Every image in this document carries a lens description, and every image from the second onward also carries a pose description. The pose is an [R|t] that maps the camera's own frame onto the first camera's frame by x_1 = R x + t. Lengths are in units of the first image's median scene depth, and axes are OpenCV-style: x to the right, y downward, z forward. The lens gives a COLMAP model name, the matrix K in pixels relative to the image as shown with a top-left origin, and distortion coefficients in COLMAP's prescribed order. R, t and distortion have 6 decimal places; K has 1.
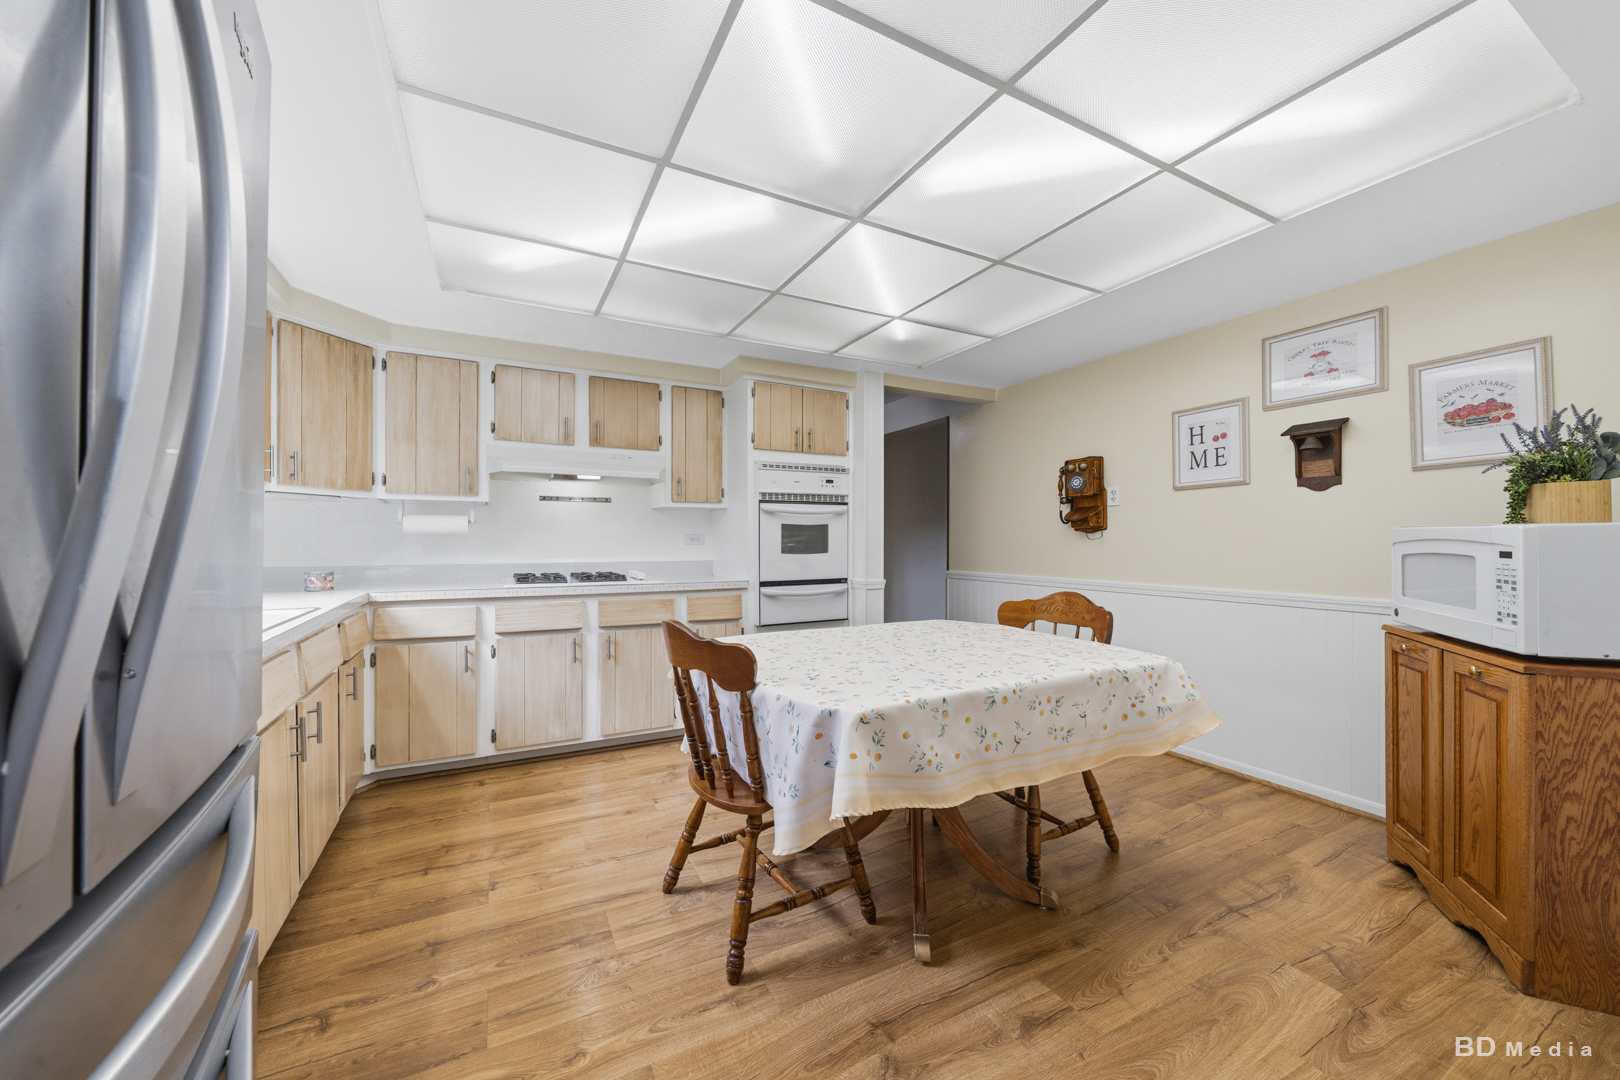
lens RADIAL K [[628.3, 0, 835.2], [0, 628.3, 548.5], [0, 0, 1]] dist [-0.001015, -0.000082]
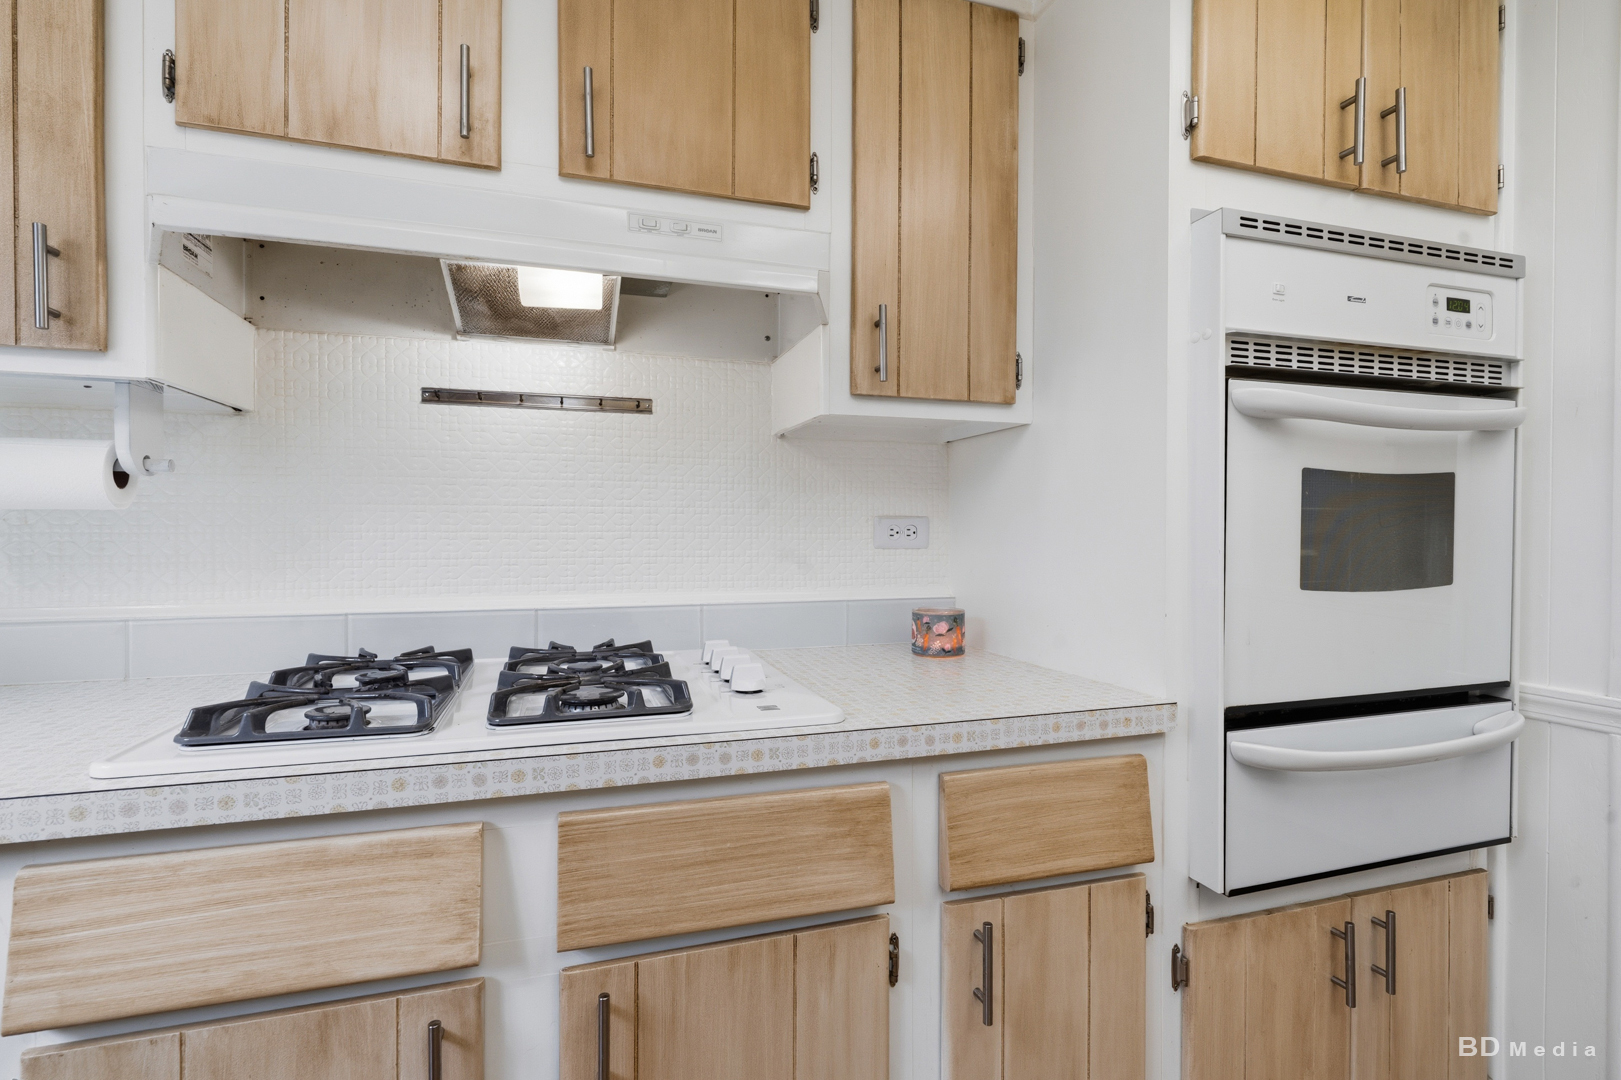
lens RADIAL K [[765.3, 0, 810.5], [0, 765.3, 540.0], [0, 0, 1]] dist [0.000085, 0.000028]
pose [[0.980575, 0.002423, -0.196128, -0.206241], [-0.002743, 0.999995, -0.001358, -0.010042], [0.196124, 0.001870, 0.980577, 0.647278]]
